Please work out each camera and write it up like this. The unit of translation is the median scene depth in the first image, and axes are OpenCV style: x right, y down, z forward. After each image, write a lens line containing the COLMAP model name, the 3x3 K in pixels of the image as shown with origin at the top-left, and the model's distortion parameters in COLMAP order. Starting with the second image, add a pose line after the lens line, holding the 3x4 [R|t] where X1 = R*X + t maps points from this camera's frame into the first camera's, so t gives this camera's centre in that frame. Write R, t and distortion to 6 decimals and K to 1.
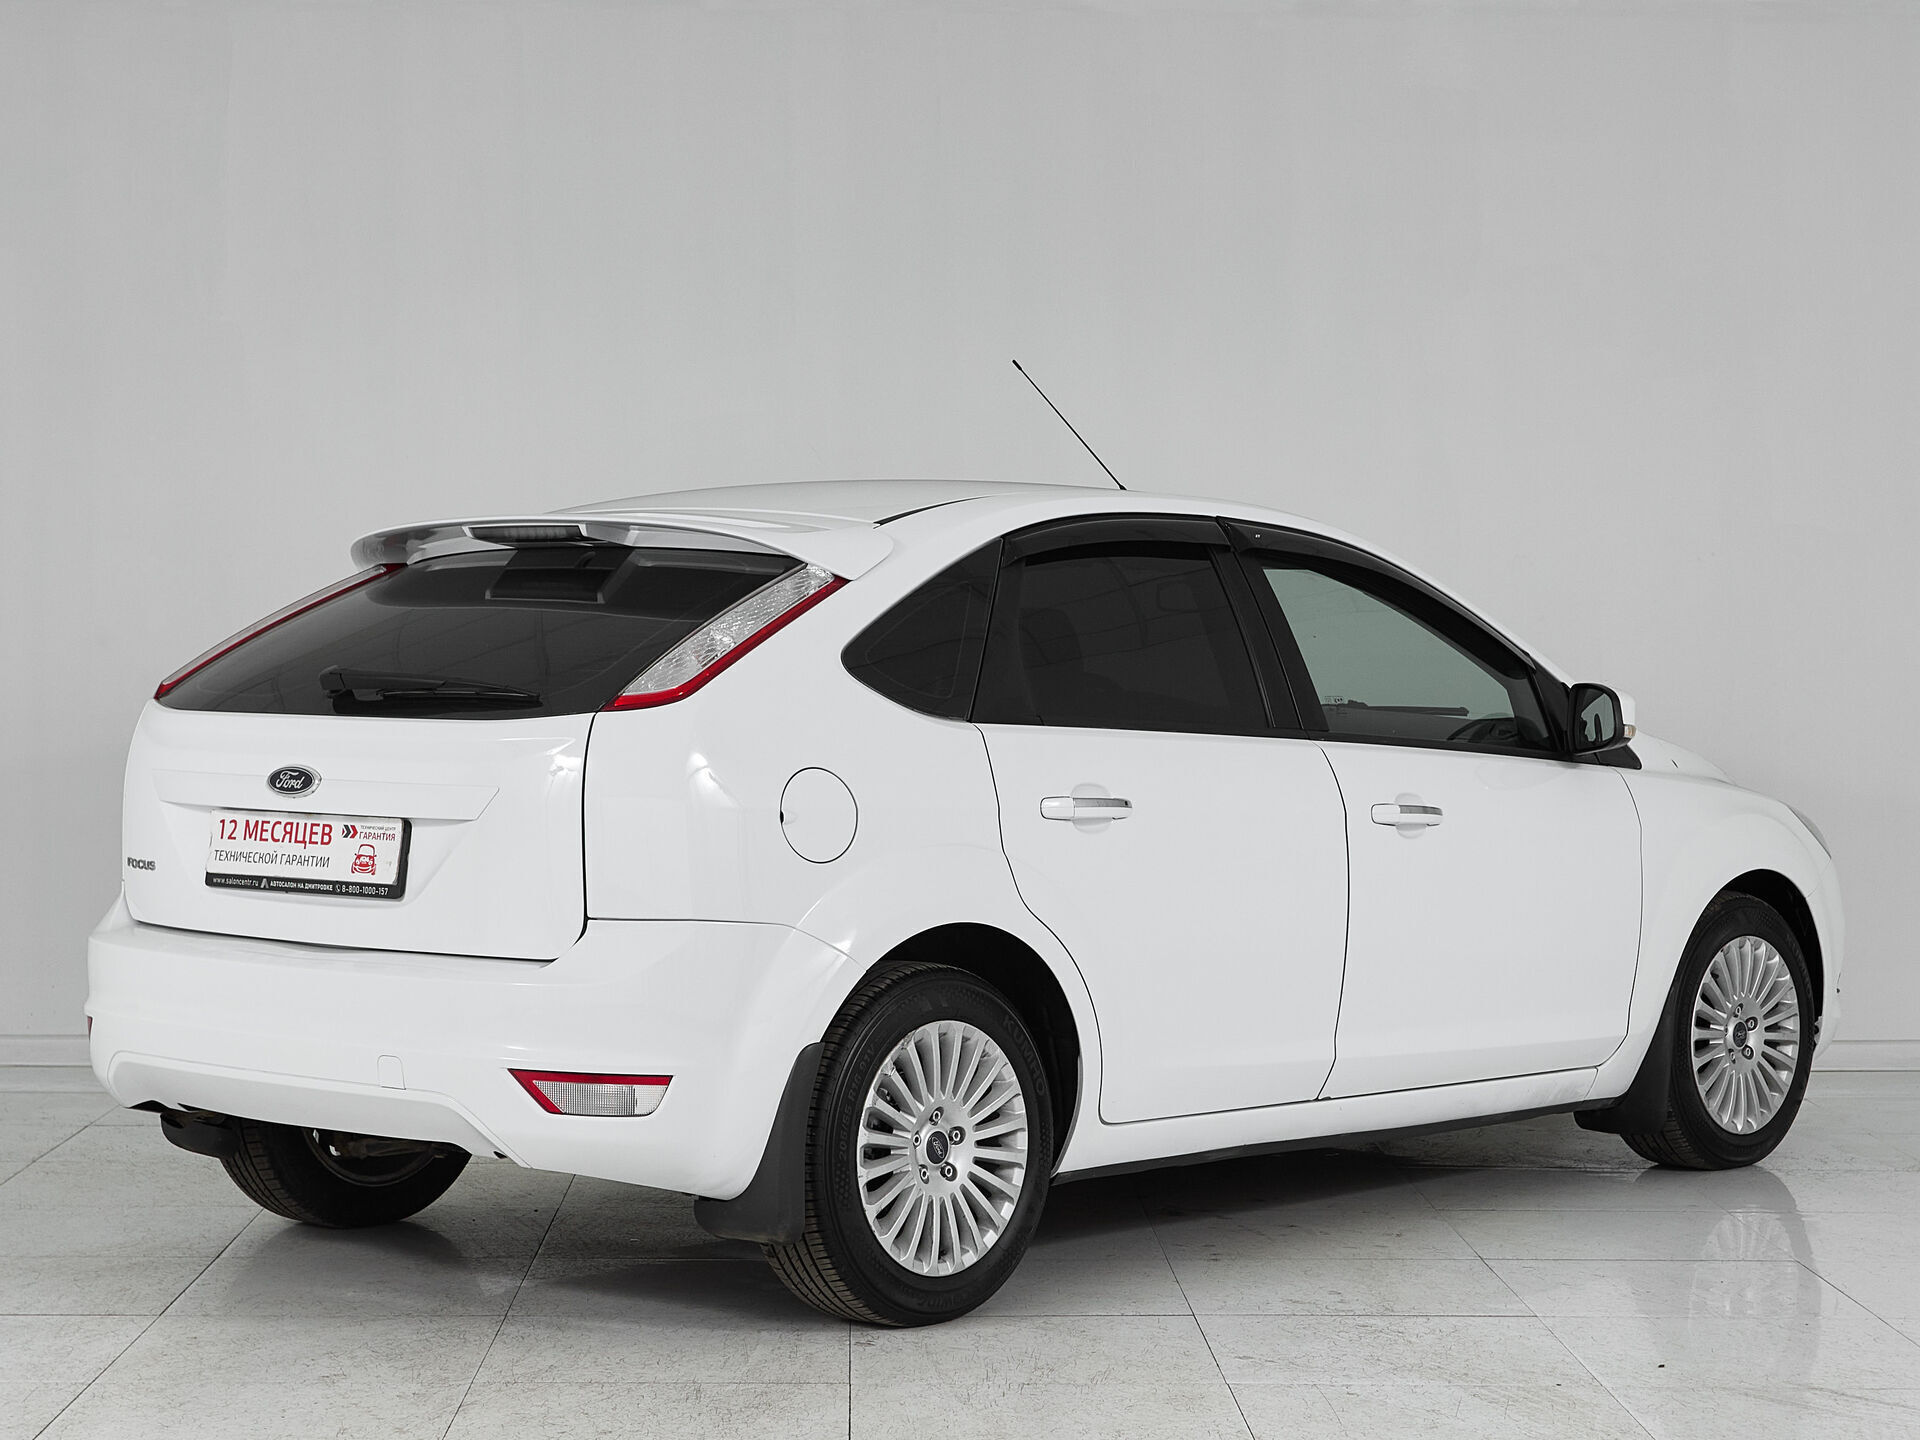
lens RADIAL K [[3419.0, 0, 960.0], [0, 3419.0, 720.0], [0, 0, 1]] dist [0.334319, -5.640347]
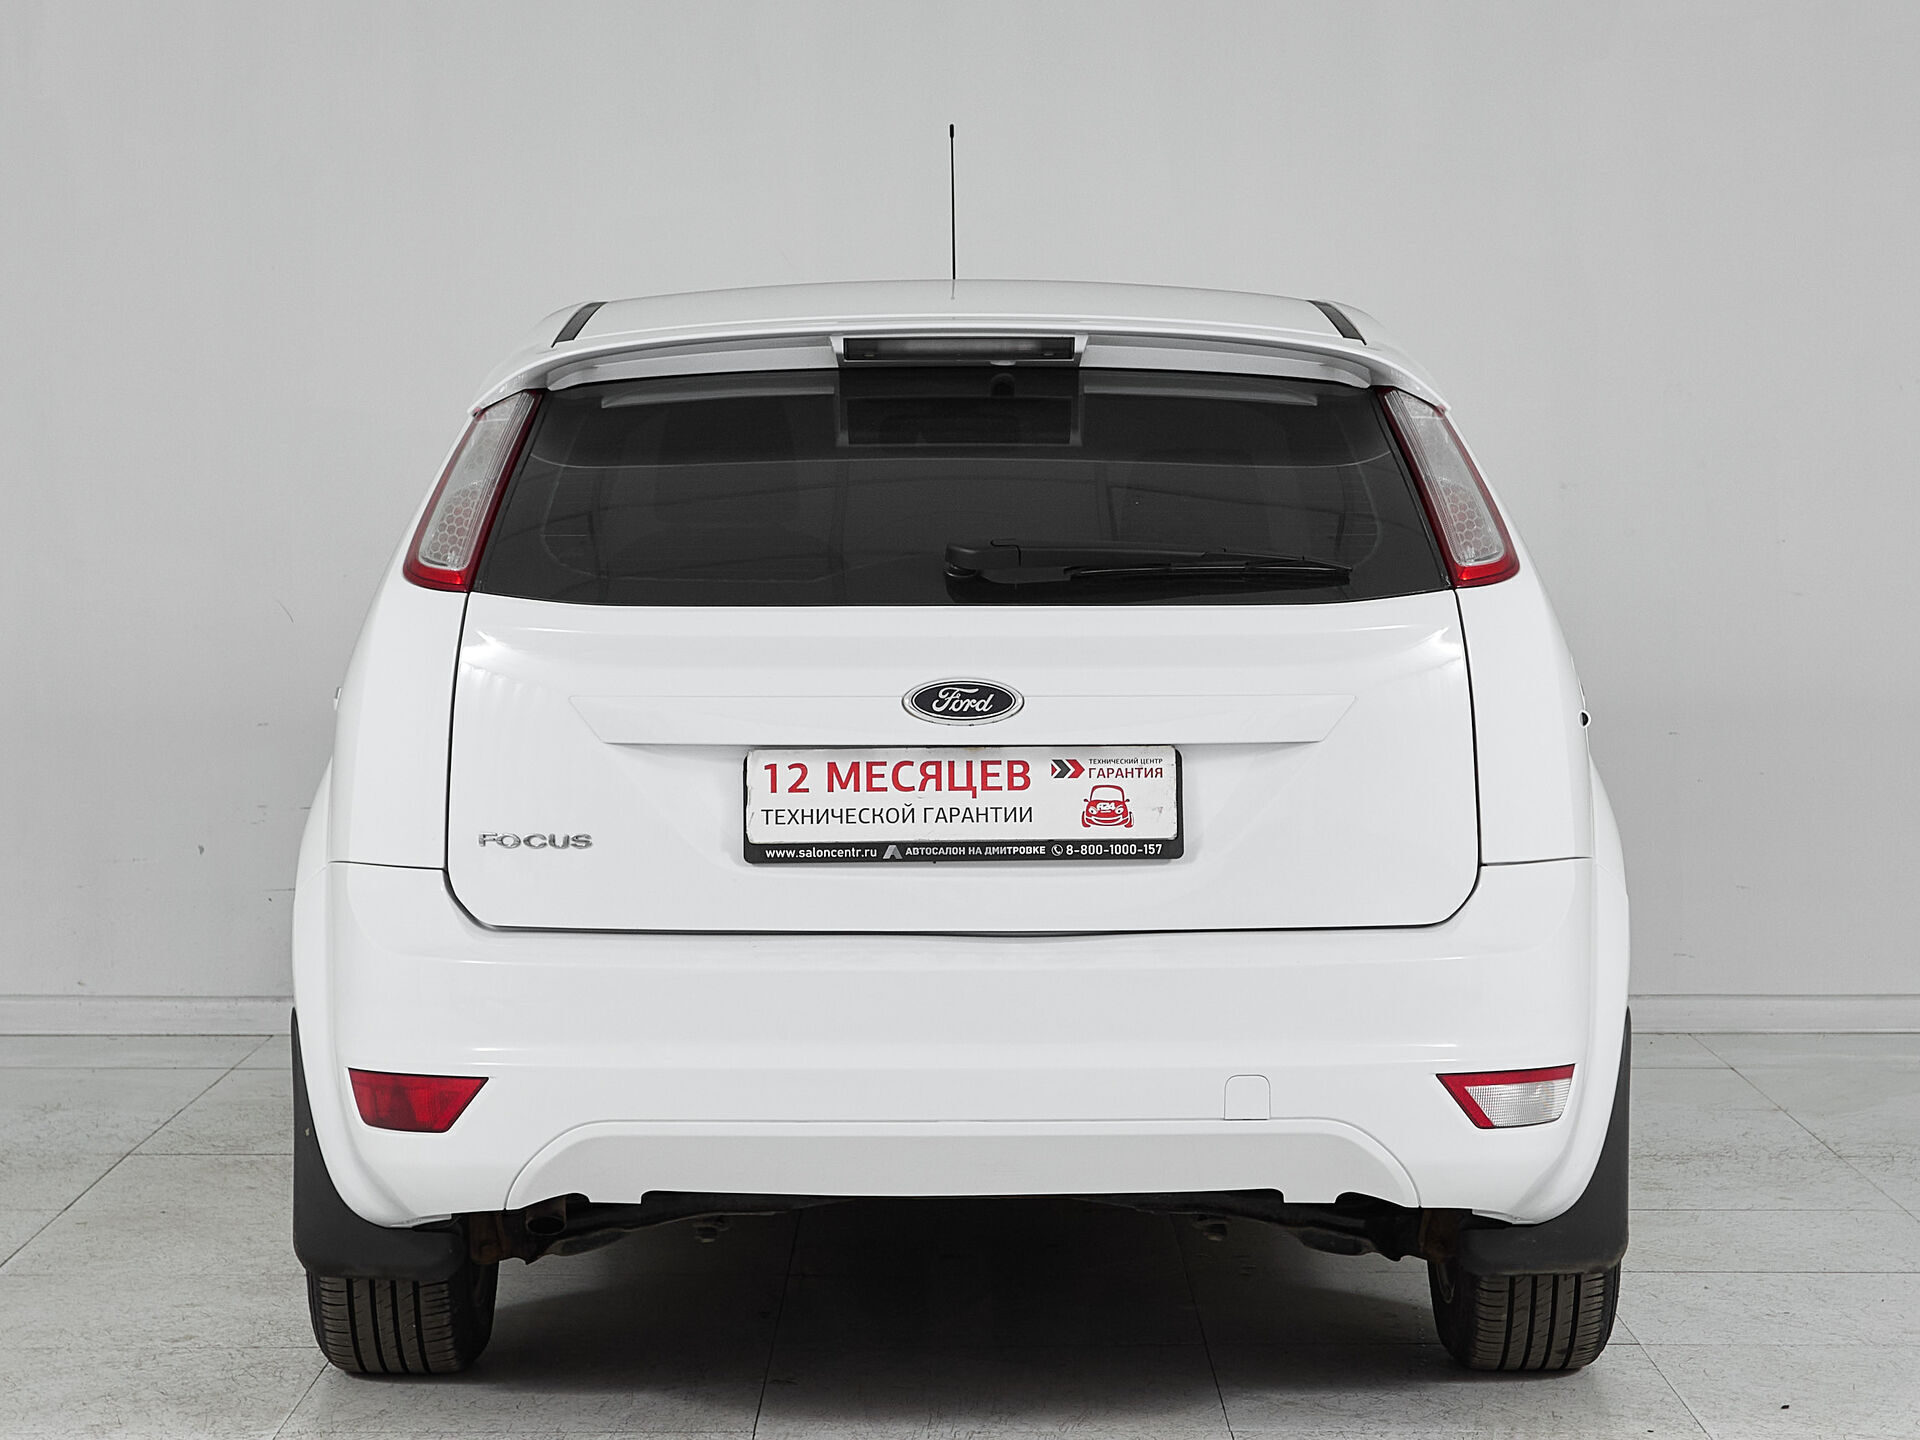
lens RADIAL K [[3419.0, 0, 960.0], [0, 3419.0, 720.0], [0, 0, 1]] dist [0.334319, -5.640347]
pose [[0.759517, -0.050721, 0.648507, -0.642156], [0.022030, 0.998389, 0.052284, -0.014549], [-0.650114, -0.025424, 0.759411, 0.476505]]
